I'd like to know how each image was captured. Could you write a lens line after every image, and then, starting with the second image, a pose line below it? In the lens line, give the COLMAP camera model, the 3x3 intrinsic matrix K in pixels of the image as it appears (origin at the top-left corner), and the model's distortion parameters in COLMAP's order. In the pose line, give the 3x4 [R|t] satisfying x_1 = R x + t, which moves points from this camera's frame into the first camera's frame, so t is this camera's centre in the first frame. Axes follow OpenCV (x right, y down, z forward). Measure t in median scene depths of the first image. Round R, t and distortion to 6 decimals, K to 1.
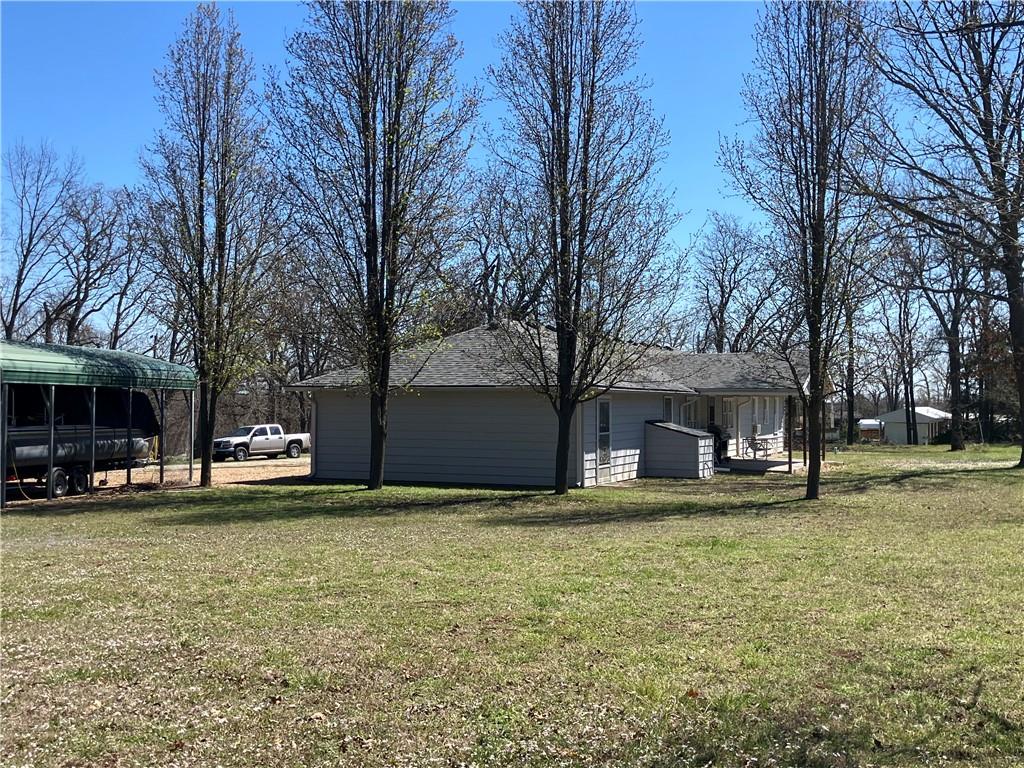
lens RADIAL K [[1167.2, 0, 510.9], [0, 1167.2, 384.9], [0, 0, 1]] dist [0.107235, 0.000000]
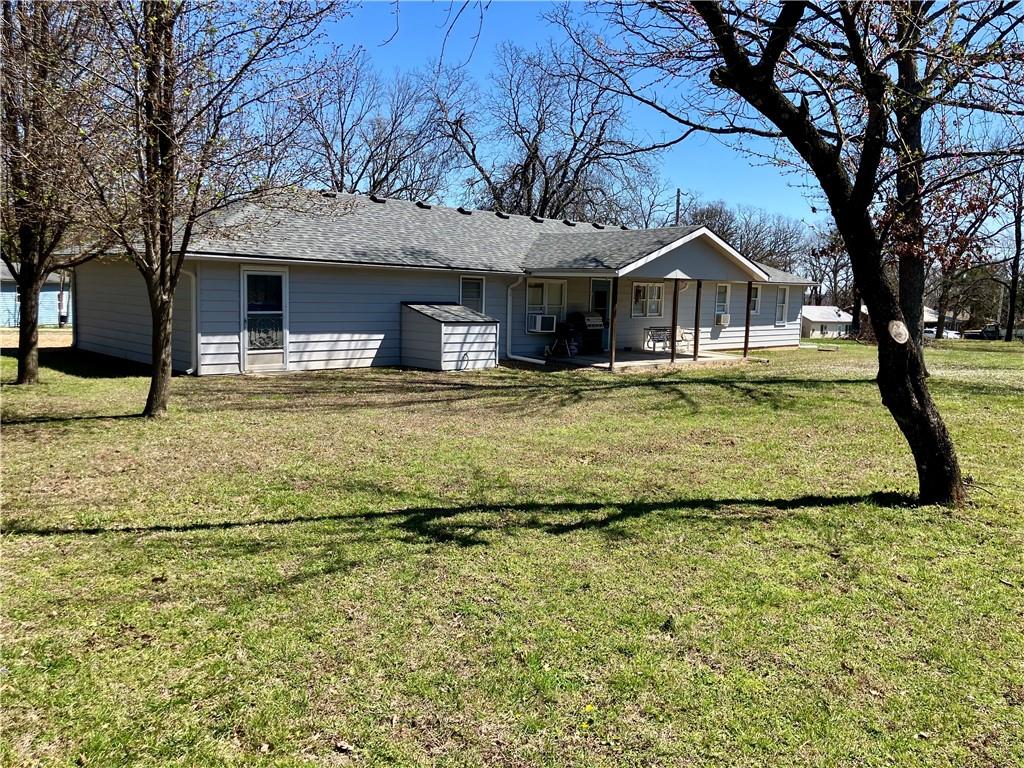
lens RADIAL K [[852.1, 0, 514.3], [0, 852.1, 384.3], [0, 0, 1]] dist [0.084862, -0.001585]
pose [[0.935077, 0.060330, -0.349273, 0.429037], [-0.018397, 0.992341, 0.122153, 0.013053], [0.353967, -0.107796, 0.929025, 0.448014]]
